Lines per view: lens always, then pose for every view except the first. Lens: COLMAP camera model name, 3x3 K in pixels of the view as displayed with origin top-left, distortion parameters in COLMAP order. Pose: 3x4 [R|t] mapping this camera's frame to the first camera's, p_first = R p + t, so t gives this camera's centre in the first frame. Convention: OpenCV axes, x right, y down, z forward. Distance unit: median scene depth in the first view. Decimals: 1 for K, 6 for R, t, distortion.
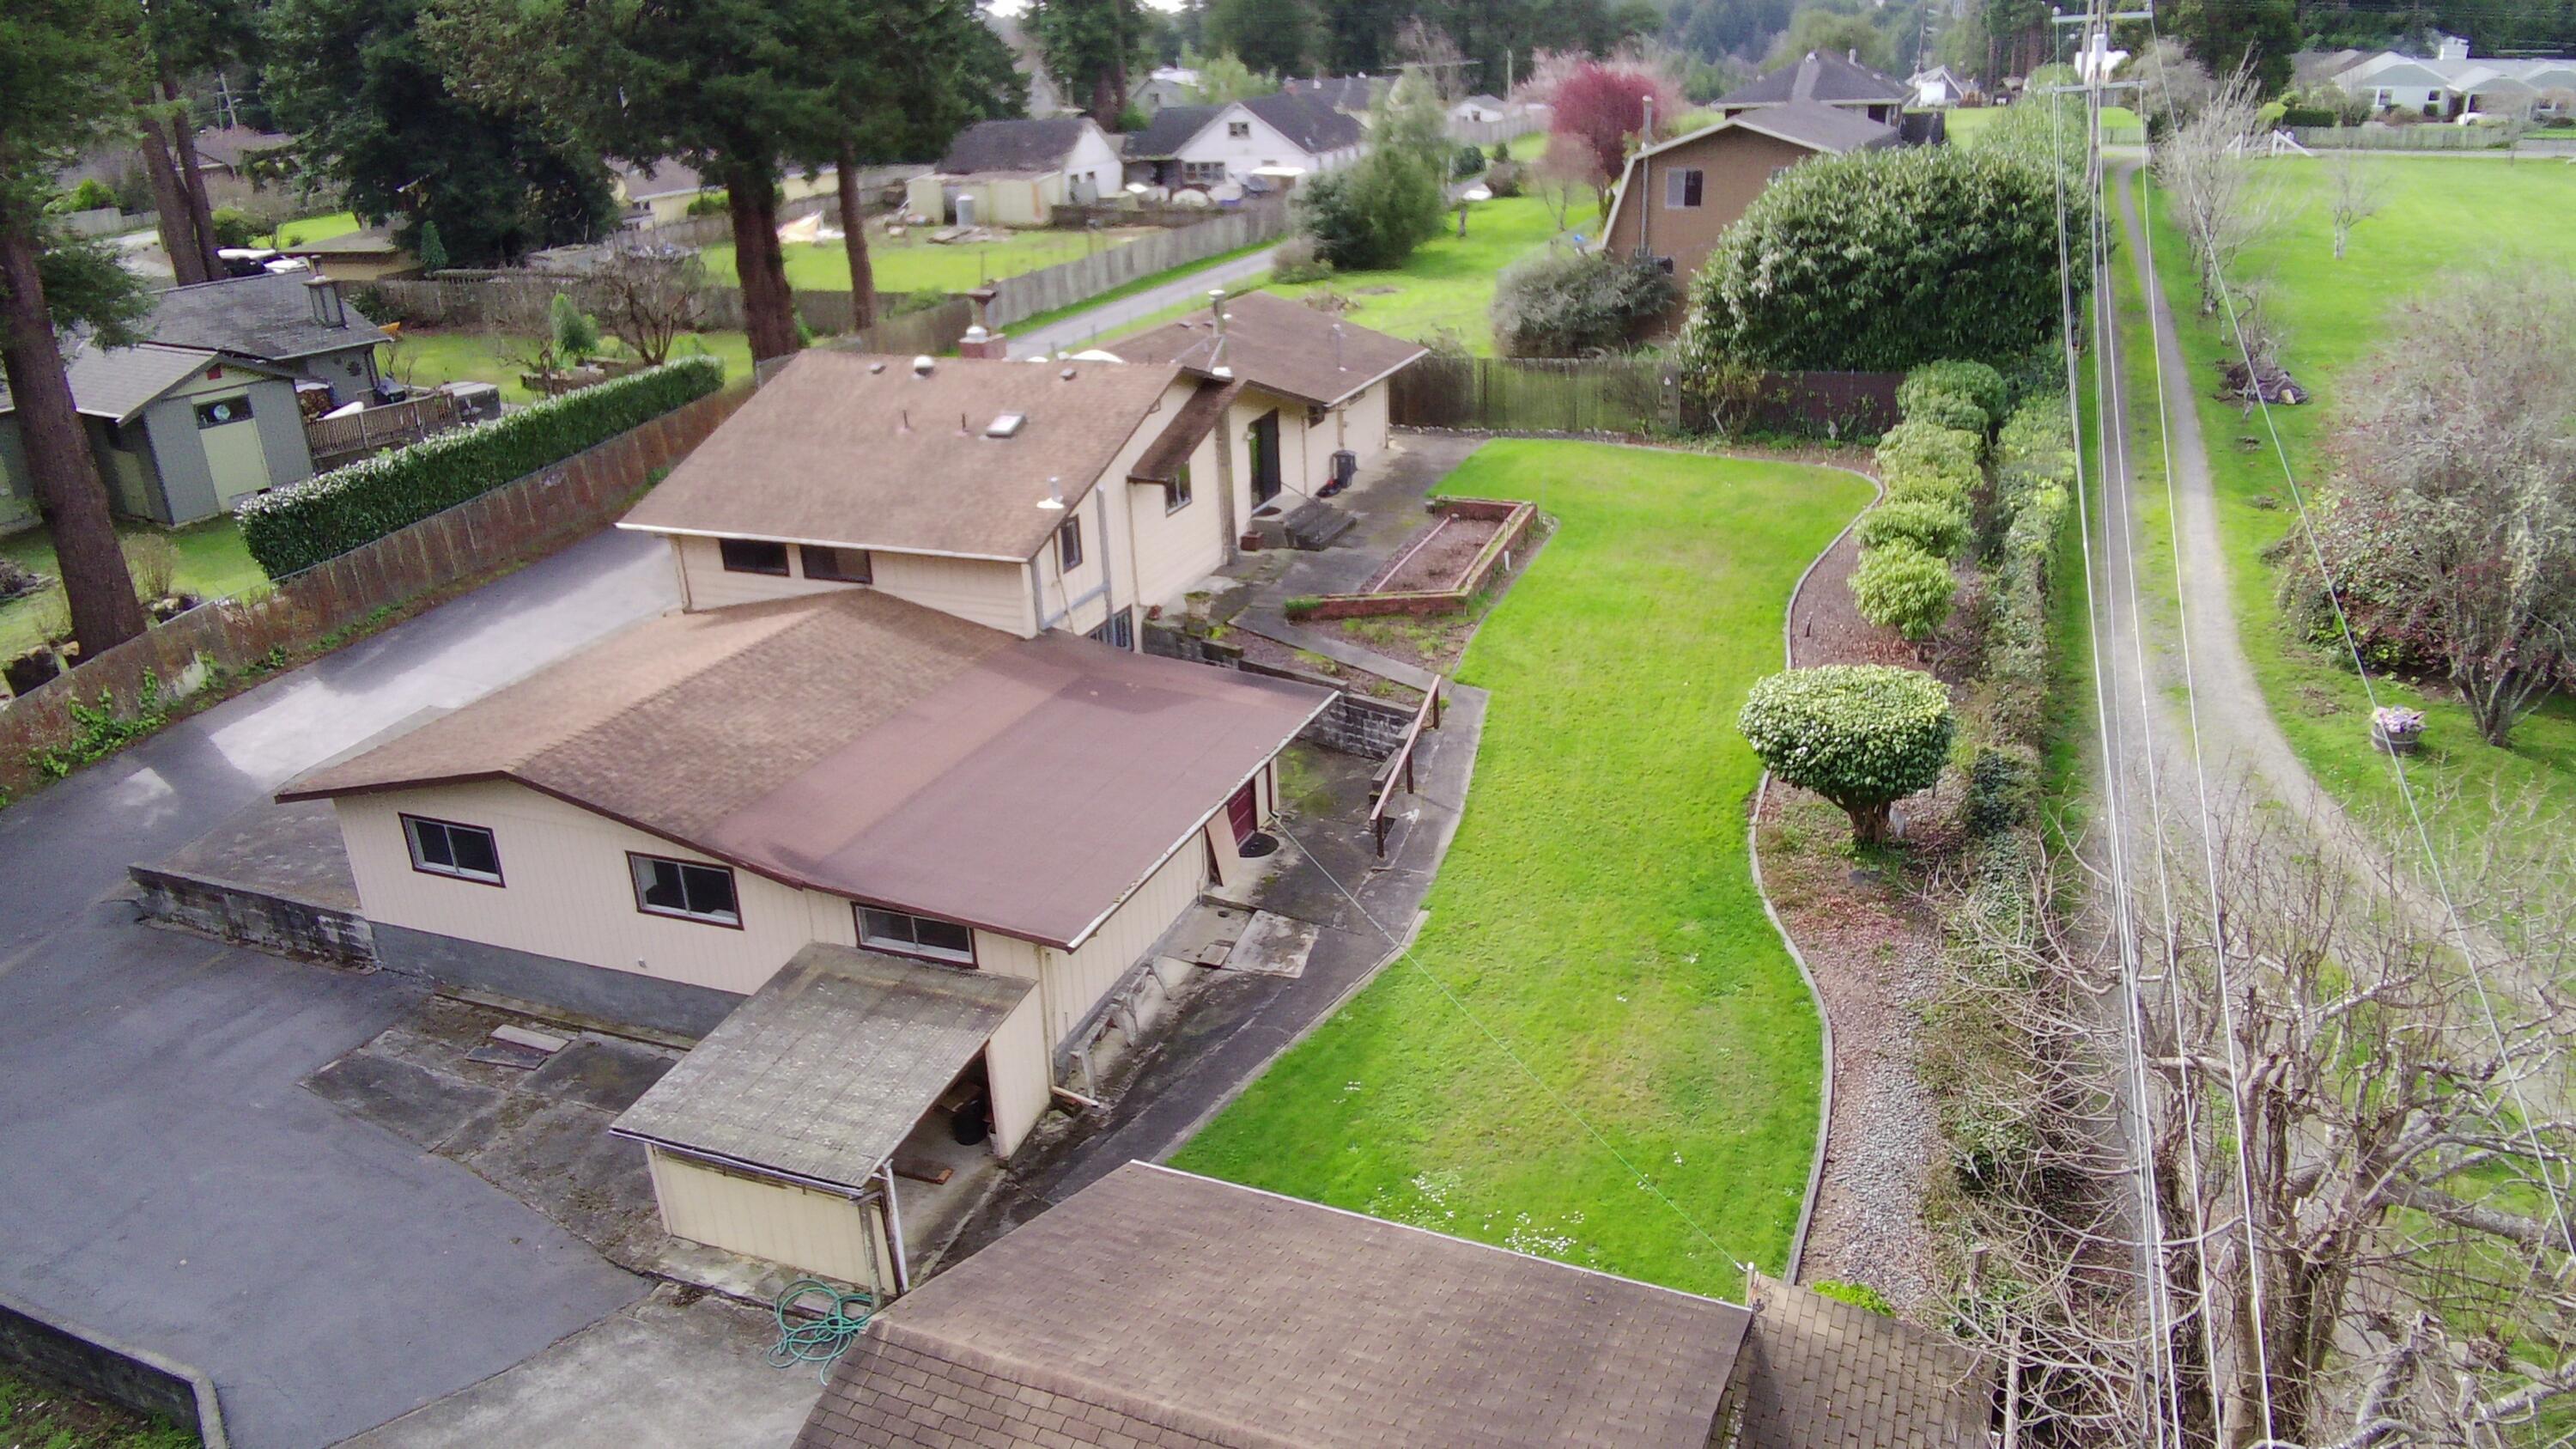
lens RADIAL K [[1704.3, 0, 1255.1], [0, 1704.3, 701.5], [0, 0, 1]] dist [0.042480, -0.101110]
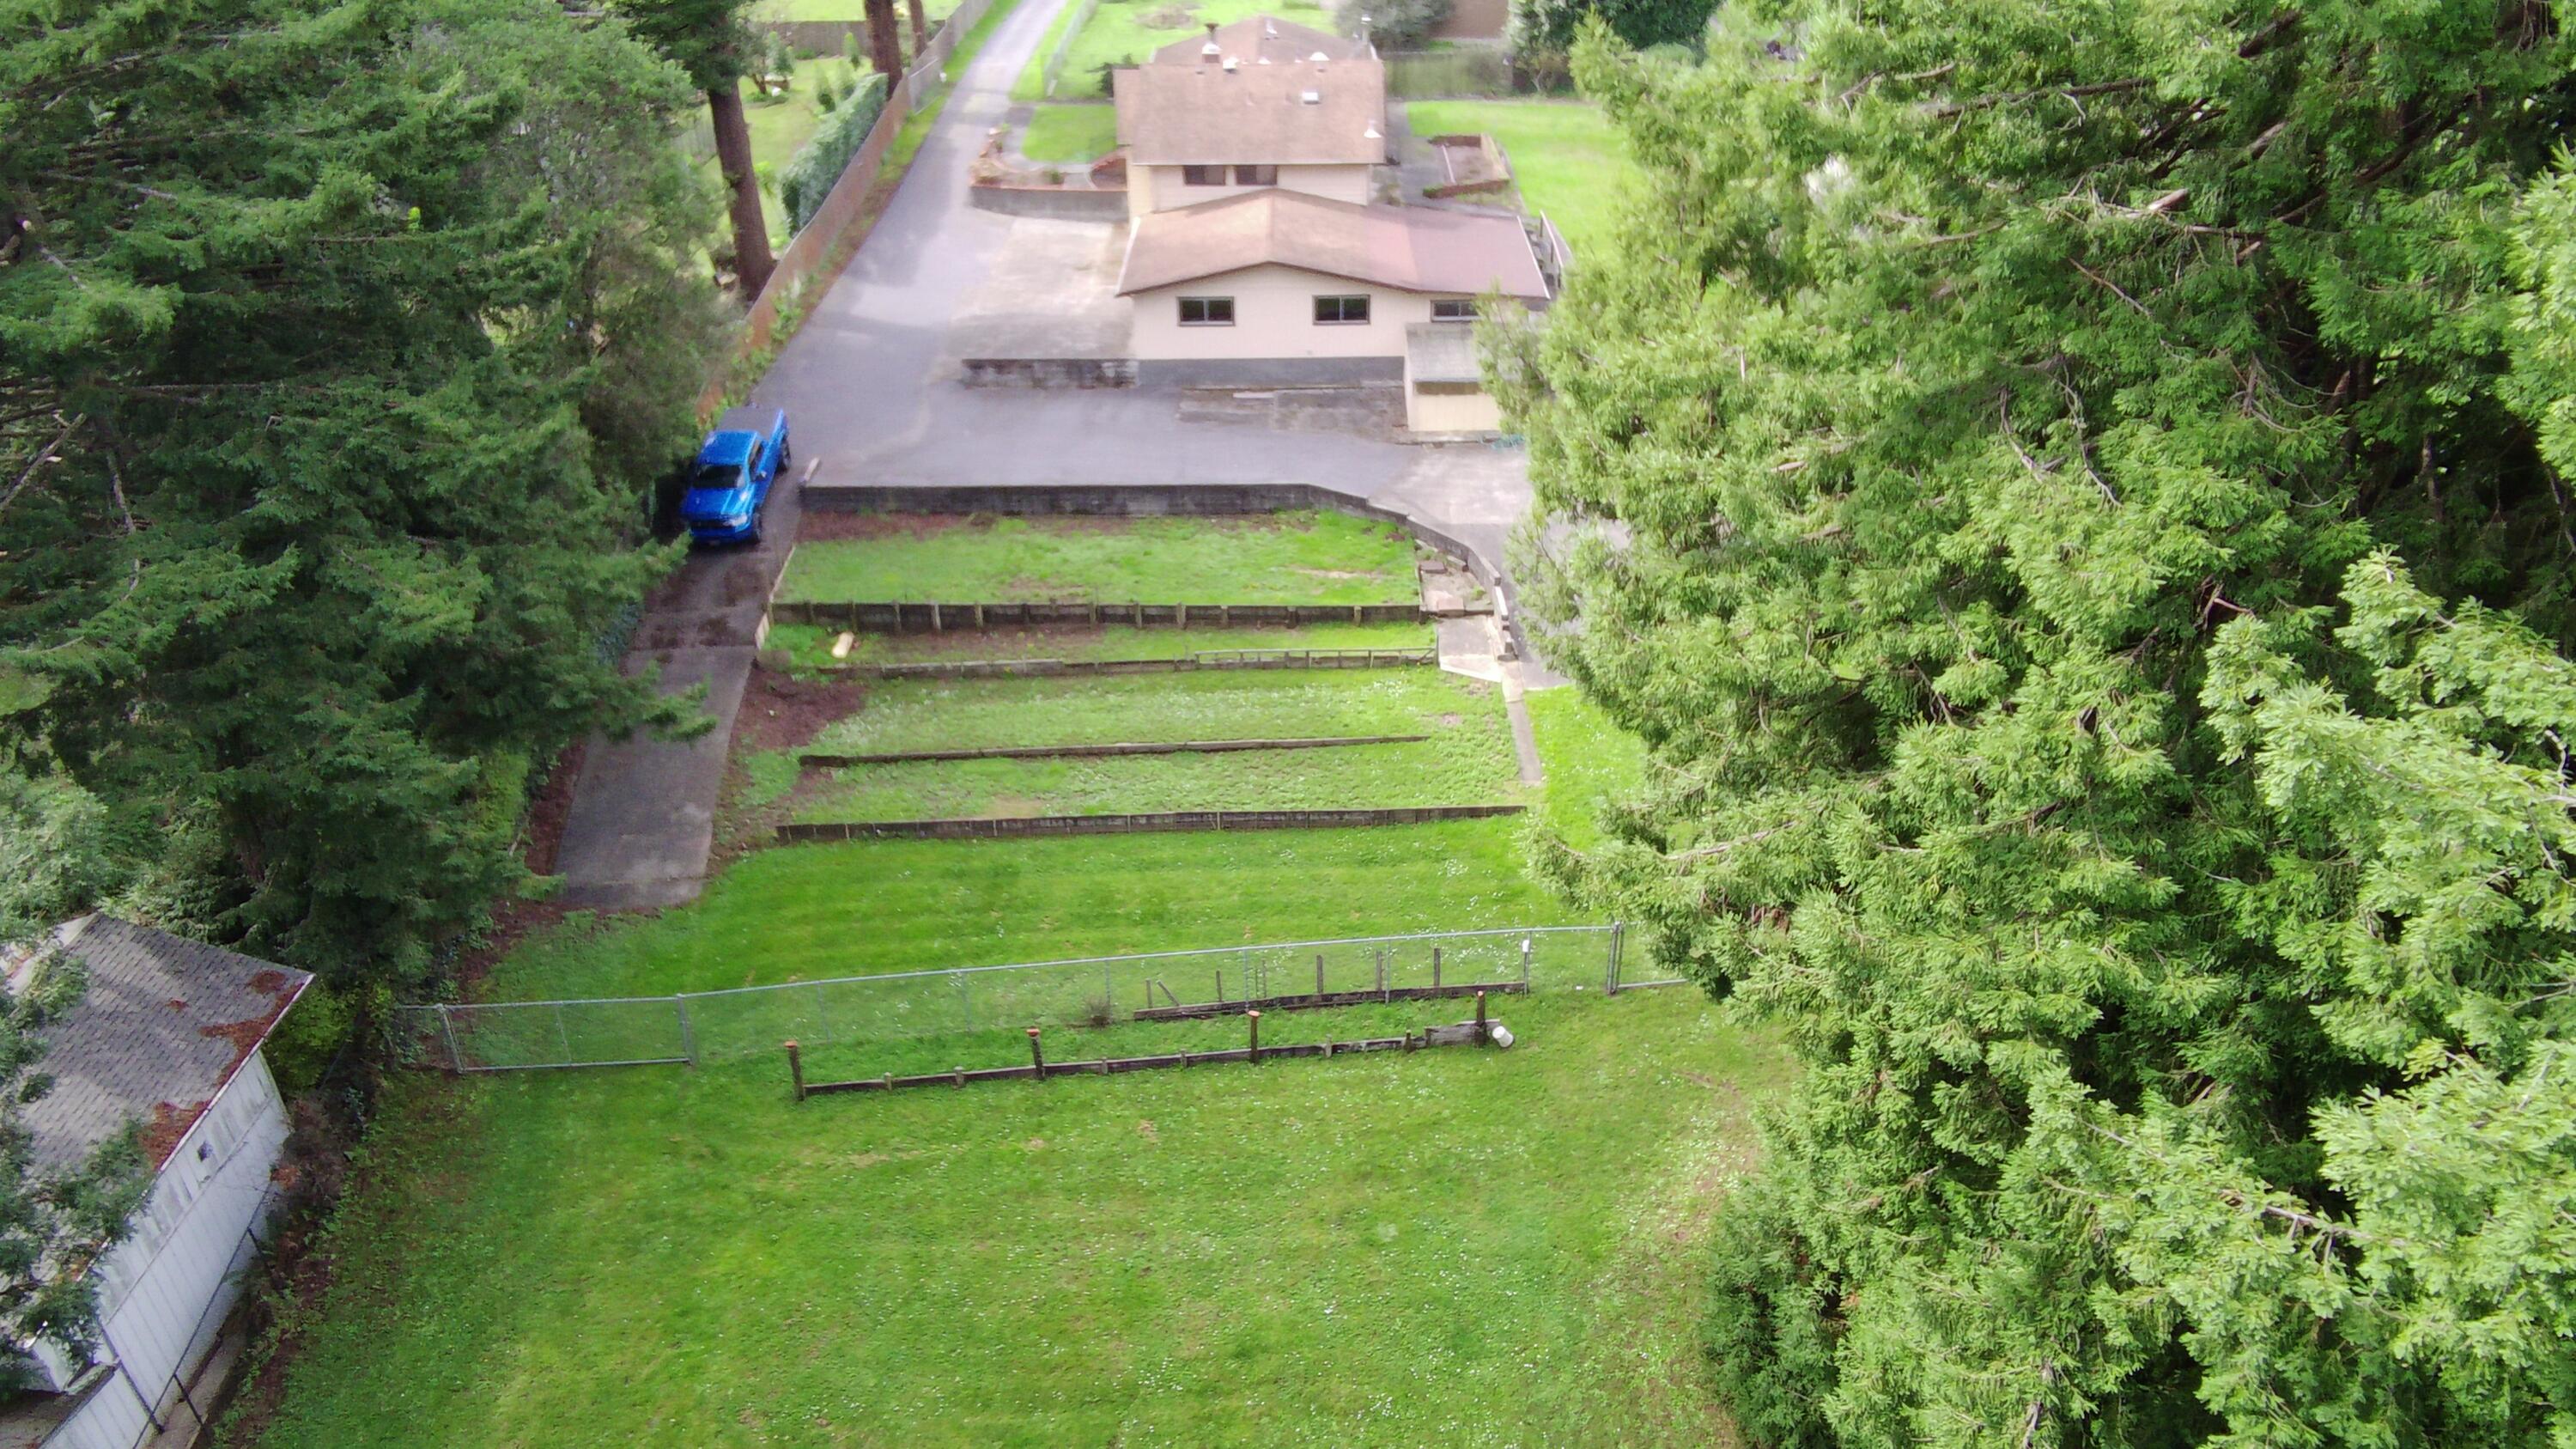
lens RADIAL K [[1704.3, 0, 1255.1], [0, 1704.3, 701.5], [0, 0, 1]] dist [0.042480, -0.101110]
pose [[0.916936, -0.172700, 0.359727, -1.143268], [0.109969, 0.975949, 0.188230, 0.150609], [-0.383582, -0.133036, 0.913874, -0.936241]]
